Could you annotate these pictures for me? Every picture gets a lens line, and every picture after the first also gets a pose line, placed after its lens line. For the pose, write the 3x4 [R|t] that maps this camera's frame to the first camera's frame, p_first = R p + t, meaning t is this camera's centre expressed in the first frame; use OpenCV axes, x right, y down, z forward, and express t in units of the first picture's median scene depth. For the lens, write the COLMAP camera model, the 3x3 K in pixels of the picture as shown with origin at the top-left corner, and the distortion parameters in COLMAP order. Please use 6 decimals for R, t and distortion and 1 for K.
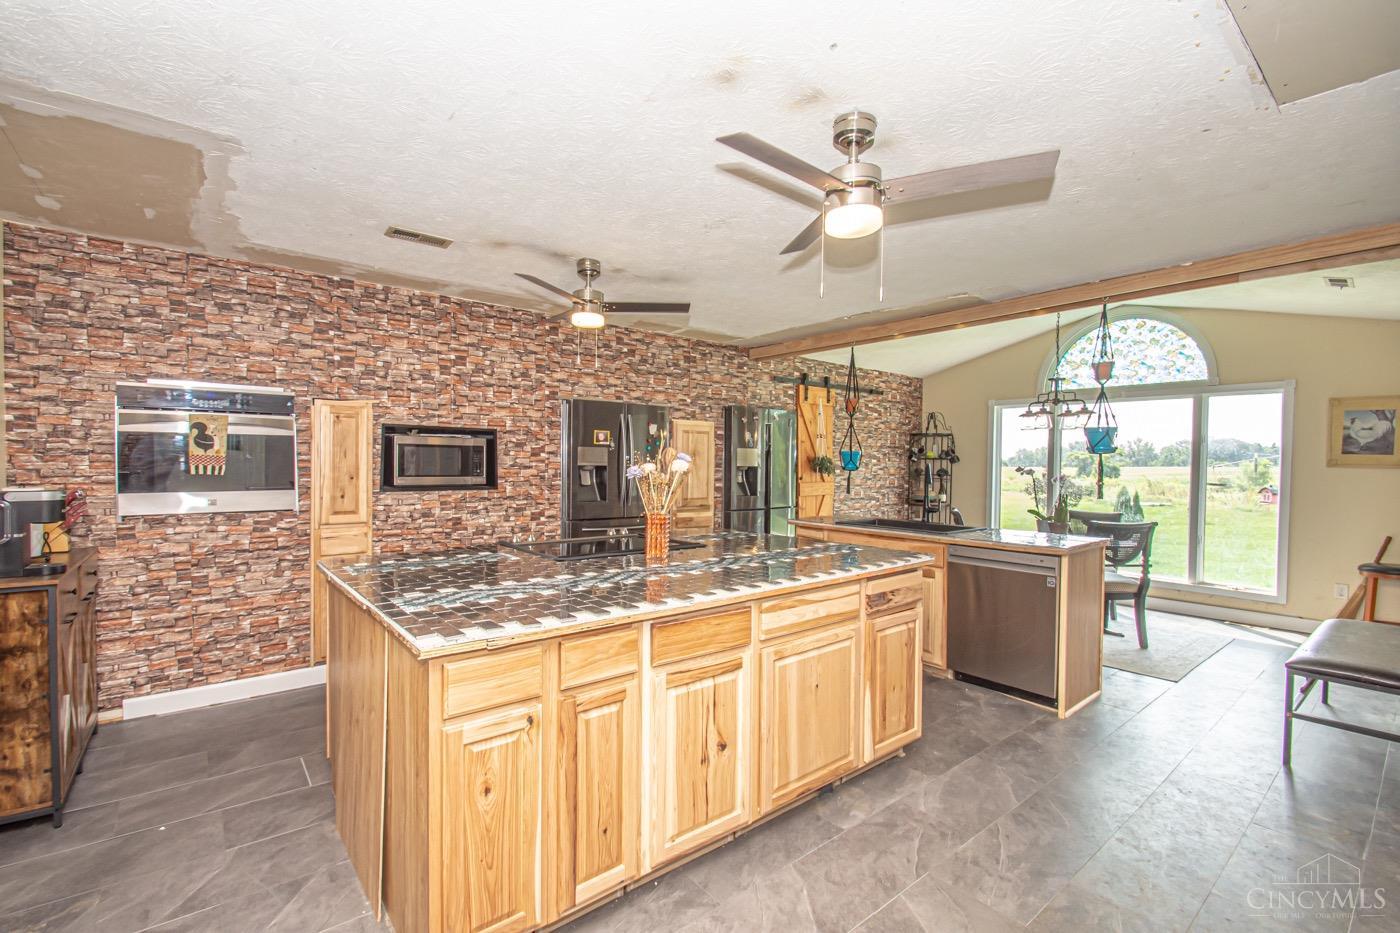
lens RADIAL K [[614.6, 0, 693.1], [0, 614.6, 469.1], [0, 0, 1]] dist [0.000871, -0.000175]
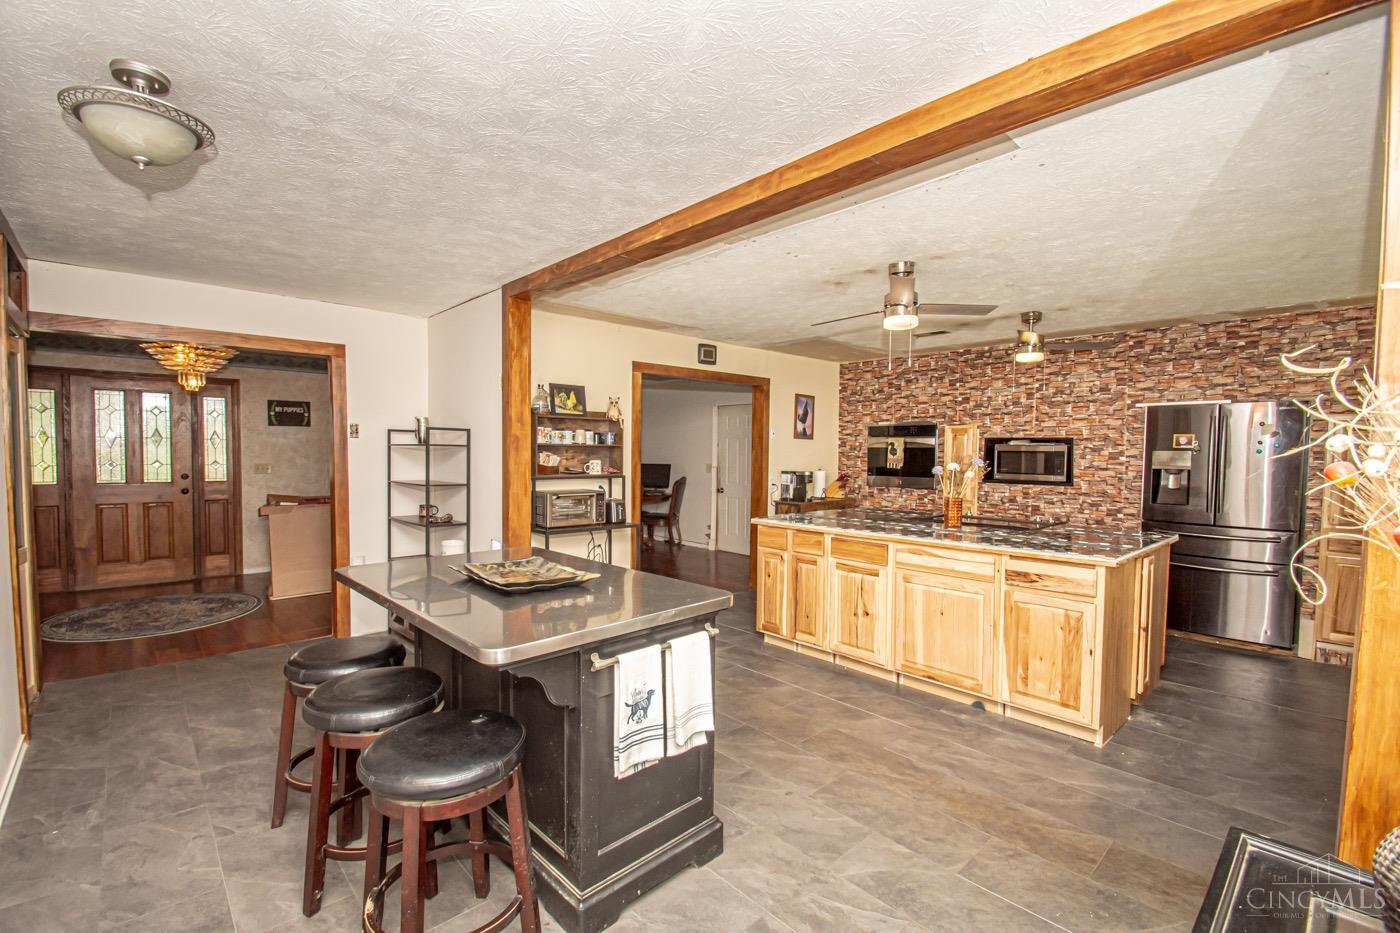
lens RADIAL K [[614.6, 0, 687.8], [0, 614.6, 463.2], [0, 0, 1]] dist [0.000871, -0.000175]
pose [[0.070461, 0.009043, -0.997474, 0.897822], [-0.023432, 0.999698, 0.007408, -0.004690], [0.997239, 0.022851, 0.070651, 0.147424]]
